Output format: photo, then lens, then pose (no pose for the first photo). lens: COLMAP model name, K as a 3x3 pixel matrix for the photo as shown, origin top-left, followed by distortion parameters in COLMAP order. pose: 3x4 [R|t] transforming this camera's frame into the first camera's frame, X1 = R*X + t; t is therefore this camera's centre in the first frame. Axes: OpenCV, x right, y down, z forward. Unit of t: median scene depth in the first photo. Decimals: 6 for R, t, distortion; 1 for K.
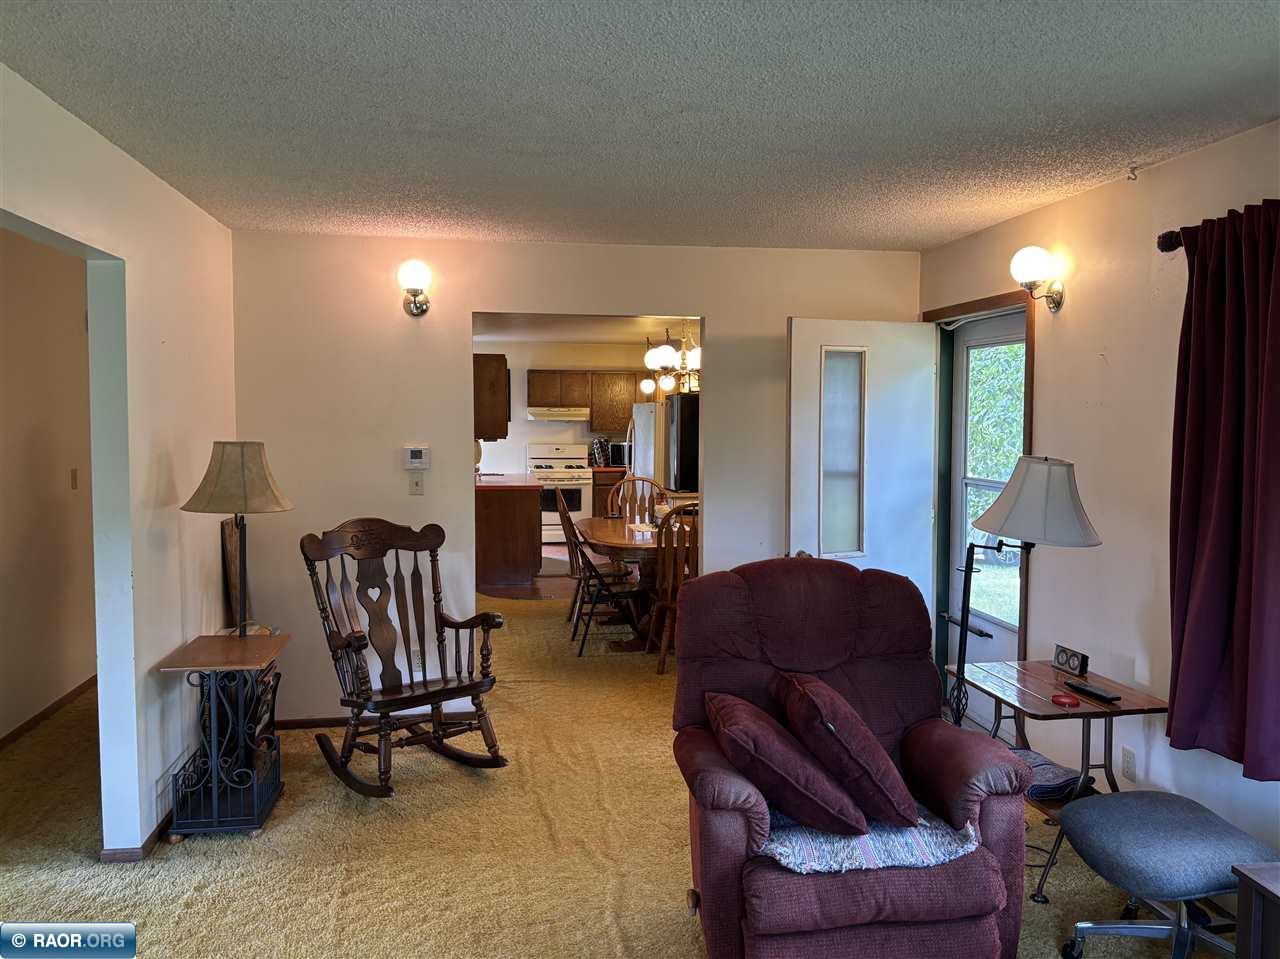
lens RADIAL K [[973.8, 0, 642.0], [0, 973.8, 480.1], [0, 0, 1]] dist [0.052542, -0.070124]
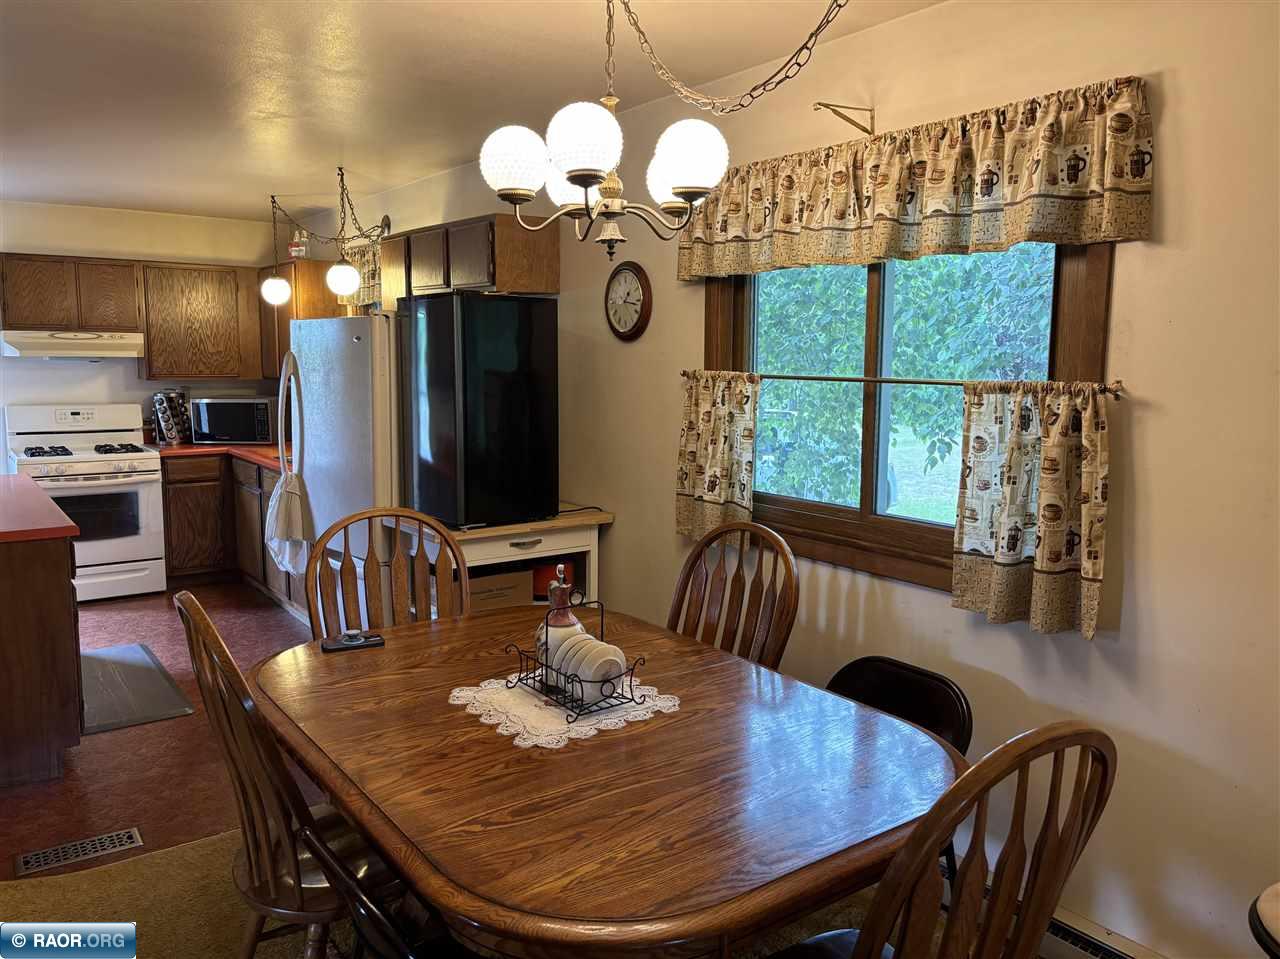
lens RADIAL K [[973.8, 0, 645.0], [0, 973.8, 471.6], [0, 0, 1]] dist [0.052542, -0.070124]
pose [[0.888591, -0.050719, 0.455887, -0.174670], [0.026263, 0.997863, 0.059827, -0.073640], [-0.457947, -0.041189, 0.888025, 1.221934]]
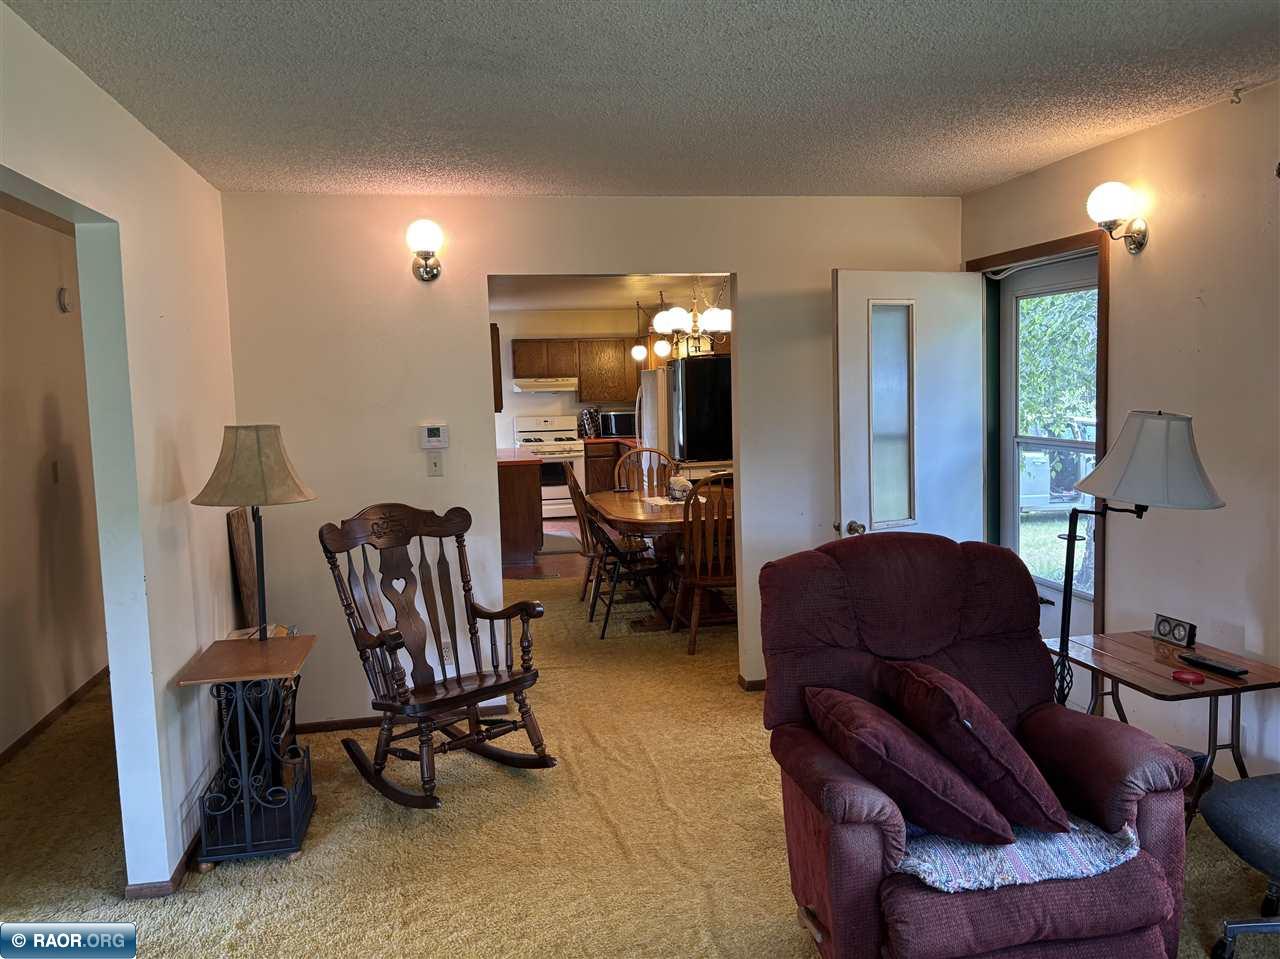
lens RADIAL K [[973.8, 0, 637.9], [0, 973.8, 480.9], [0, 0, 1]] dist [0.052542, -0.070124]
pose [[0.998896, -0.036483, 0.029598, -0.078779], [0.035485, 0.998807, 0.033554, -0.005332], [-0.030787, -0.032467, 0.998999, 0.082859]]
